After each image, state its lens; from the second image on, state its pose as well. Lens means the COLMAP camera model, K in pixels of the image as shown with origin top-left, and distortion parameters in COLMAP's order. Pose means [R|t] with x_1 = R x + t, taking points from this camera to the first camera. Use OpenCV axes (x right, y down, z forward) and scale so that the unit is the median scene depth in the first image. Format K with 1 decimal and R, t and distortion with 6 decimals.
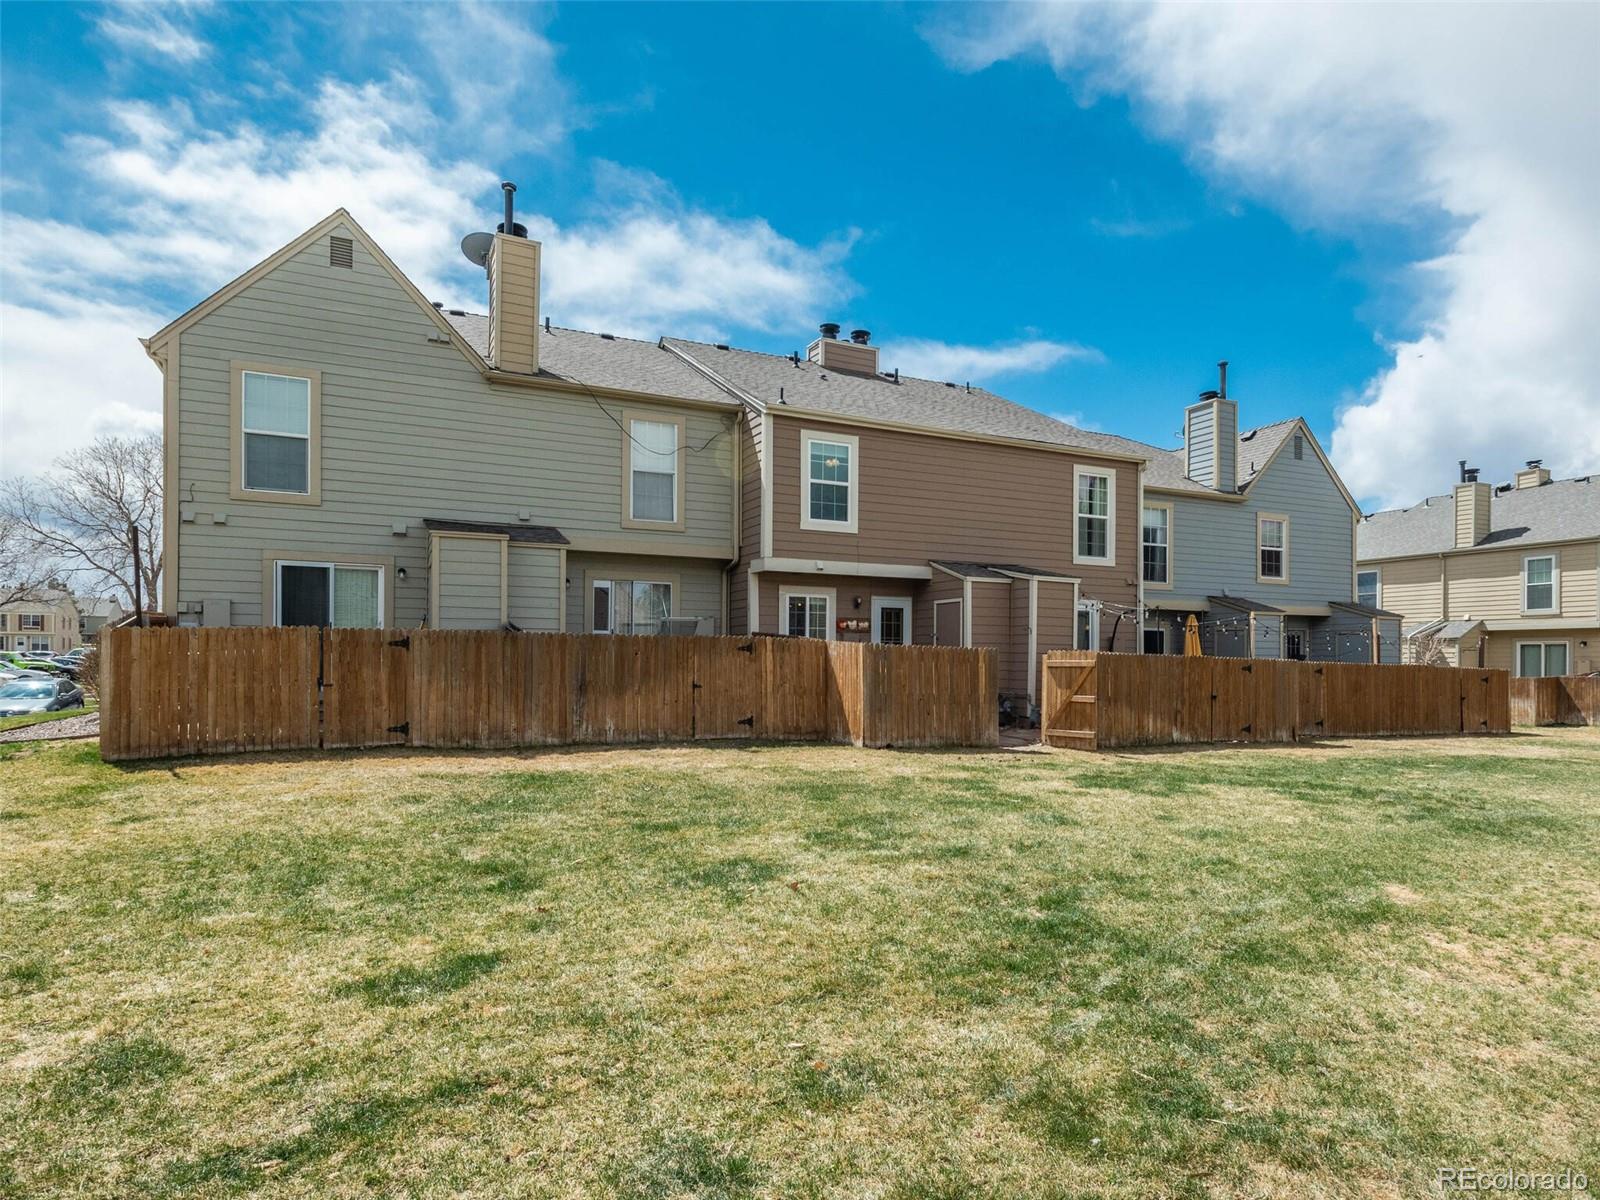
lens RADIAL K [[837.3, 0, 788.8], [0, 837.3, 601.3], [0, 0, 1]] dist [0.021345, -0.008153]
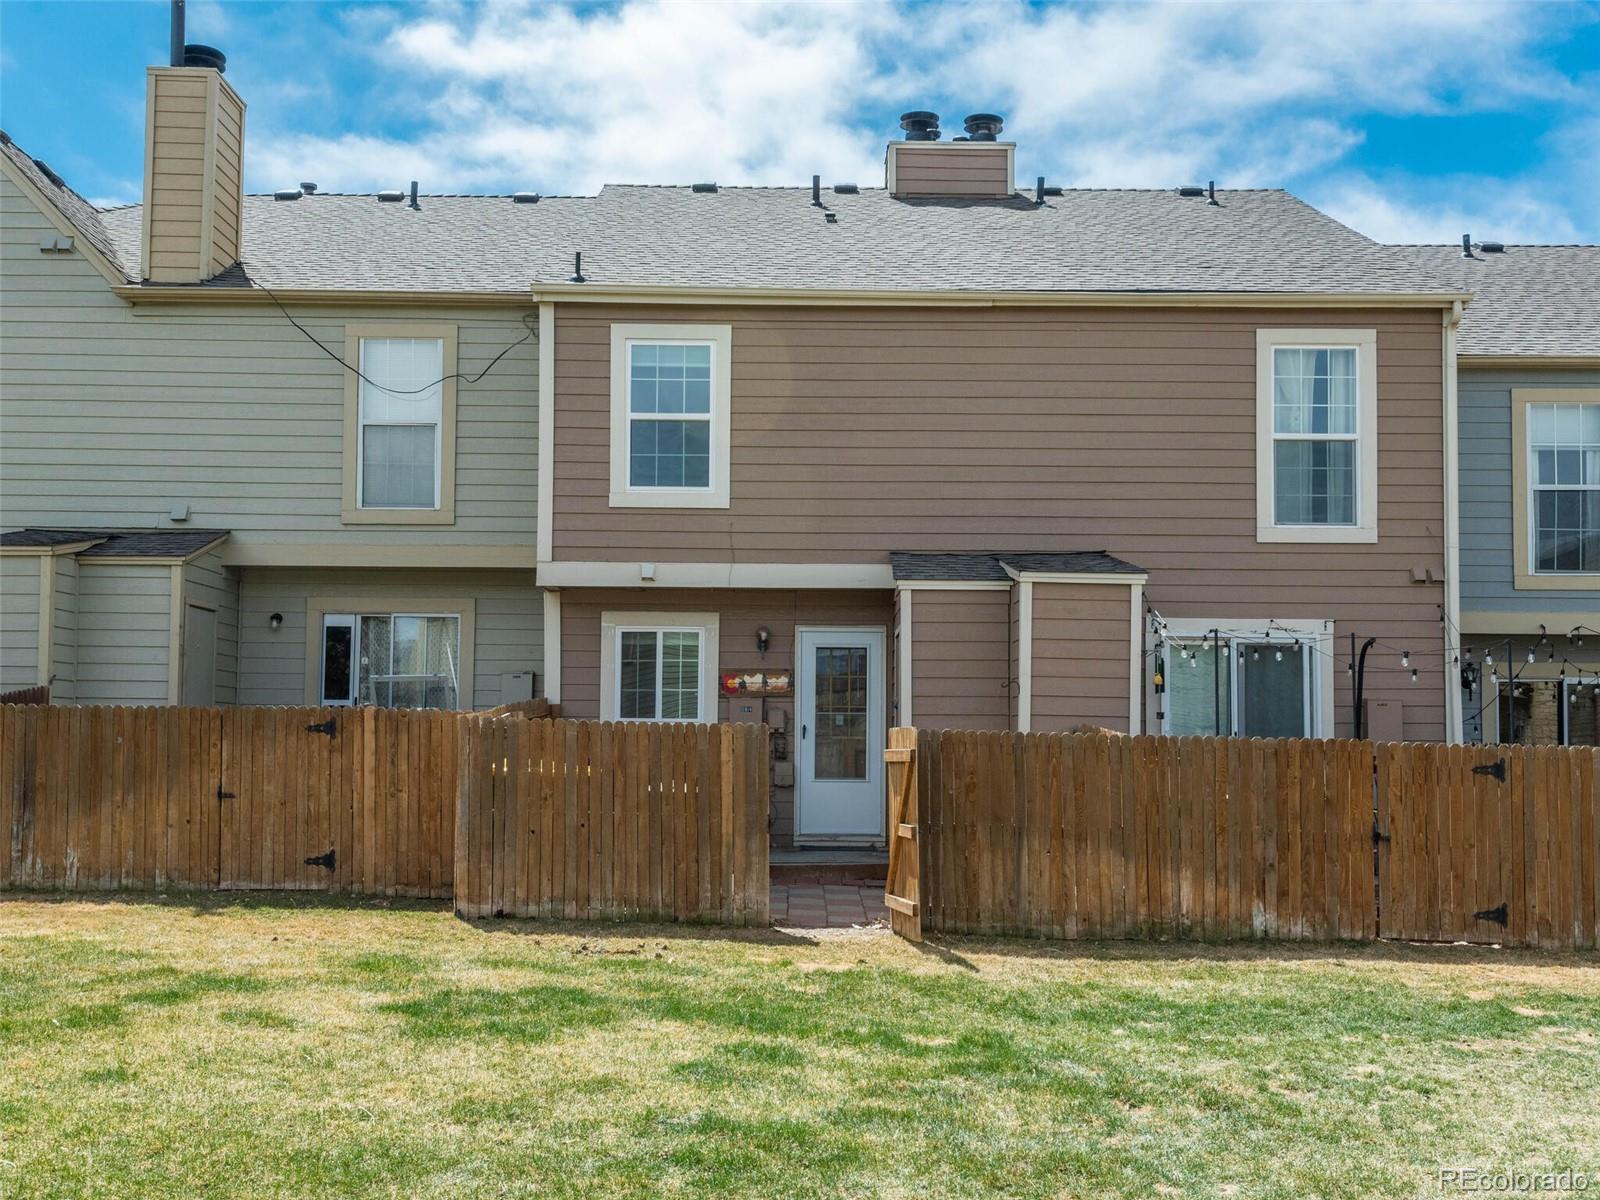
lens RADIAL K [[1496.5, 0, 780.4], [0, 1496.5, 595.0], [0, 0, 1]] dist [0.060649, -0.082515]
pose [[0.918513, -0.040952, -0.393264, 0.510542], [0.026774, 0.998781, -0.041471, 0.014302], [0.394483, 0.027563, 0.918490, 0.162024]]
